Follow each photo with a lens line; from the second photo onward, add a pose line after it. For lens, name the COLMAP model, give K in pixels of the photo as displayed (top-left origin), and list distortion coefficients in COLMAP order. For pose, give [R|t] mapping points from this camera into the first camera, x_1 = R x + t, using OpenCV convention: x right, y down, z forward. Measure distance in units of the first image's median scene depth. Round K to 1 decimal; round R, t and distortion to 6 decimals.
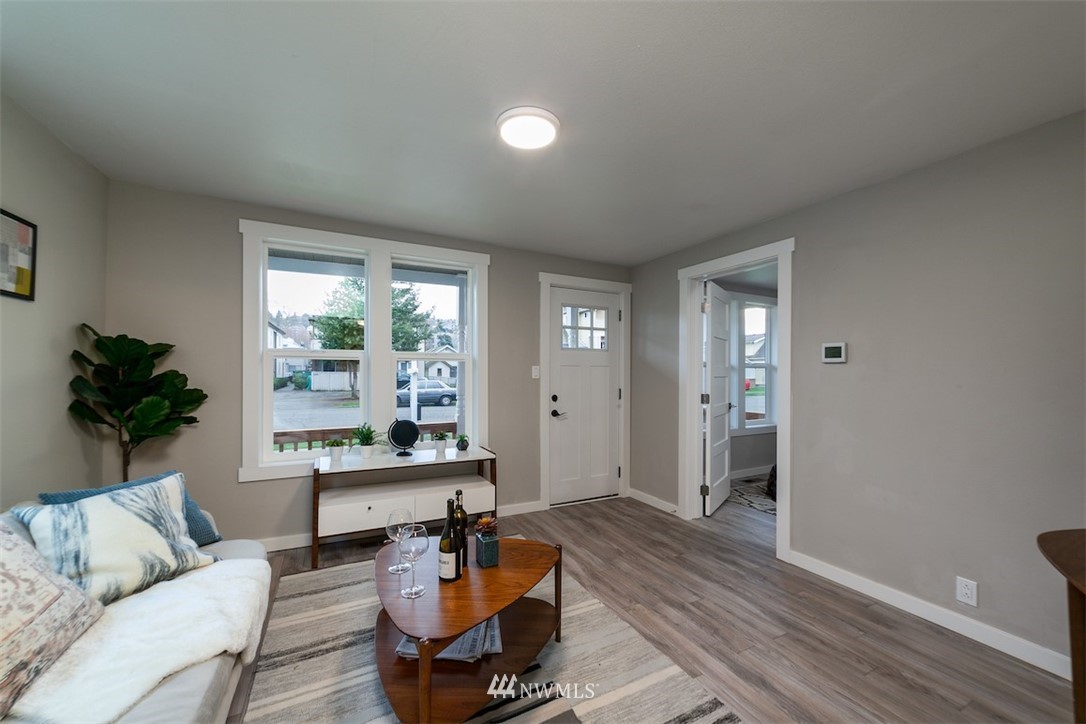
lens RADIAL K [[408.2, 0, 540.5], [0, 408.2, 369.7], [0, 0, 1]] dist [-0.000468, 0.000211]
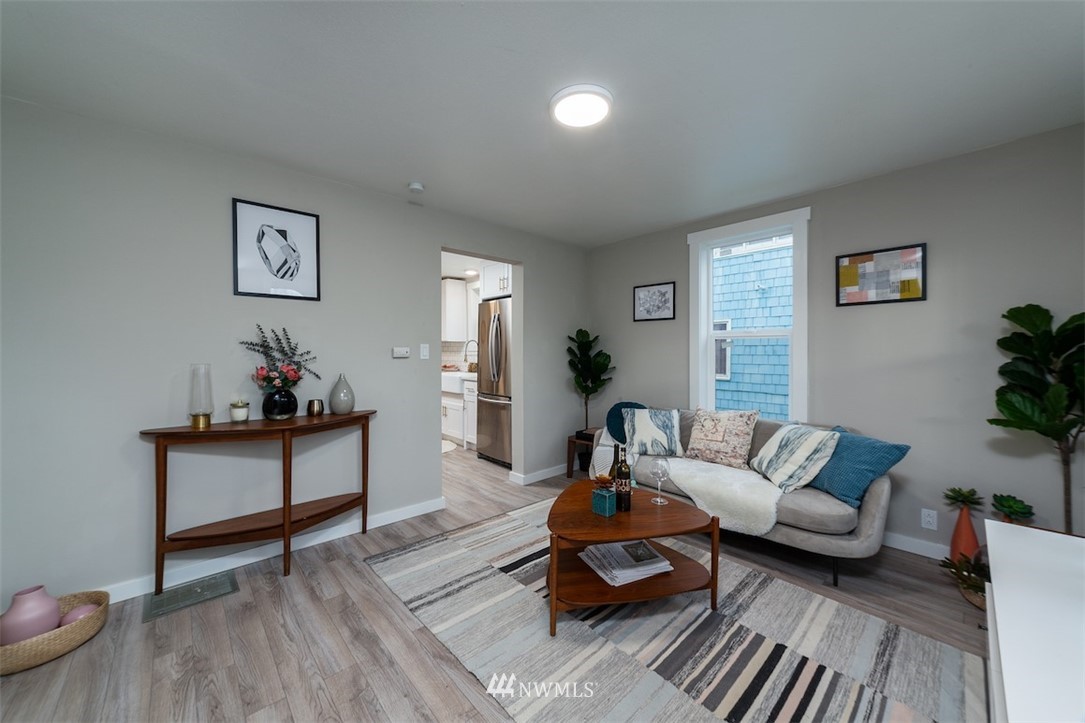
lens RADIAL K [[403.3, 0, 539.8], [0, 403.3, 351.5], [0, 0, 1]] dist [0.001134, 0.000423]
pose [[-0.961242, -0.009040, -0.275557, 0.221852], [-0.009616, 0.999953, 0.000740, 0.006993], [0.275538, 0.003361, -0.961284, 1.244995]]
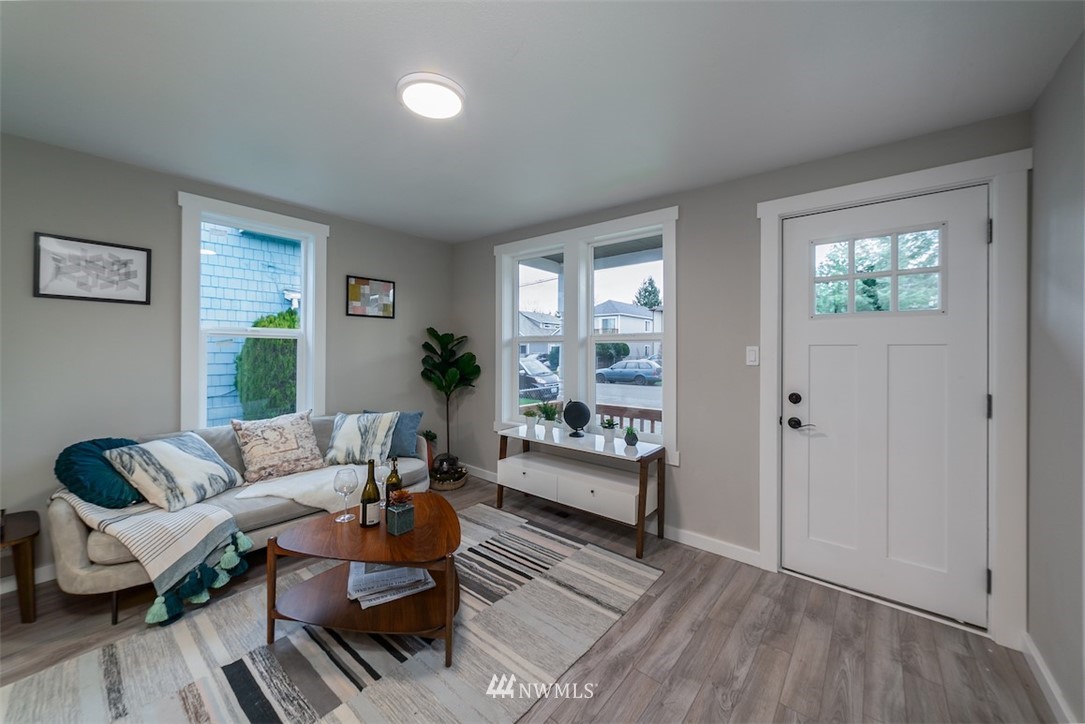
lens RADIAL K [[403.3, 0, 539.8], [0, 403.3, 352.0], [0, 0, 1]] dist [0.001134, 0.000423]
pose [[0.400154, -0.006190, -0.916427, 0.597228], [-0.003069, 0.999963, -0.008094, 0.007962], [0.916443, 0.006051, 0.400120, 0.550918]]
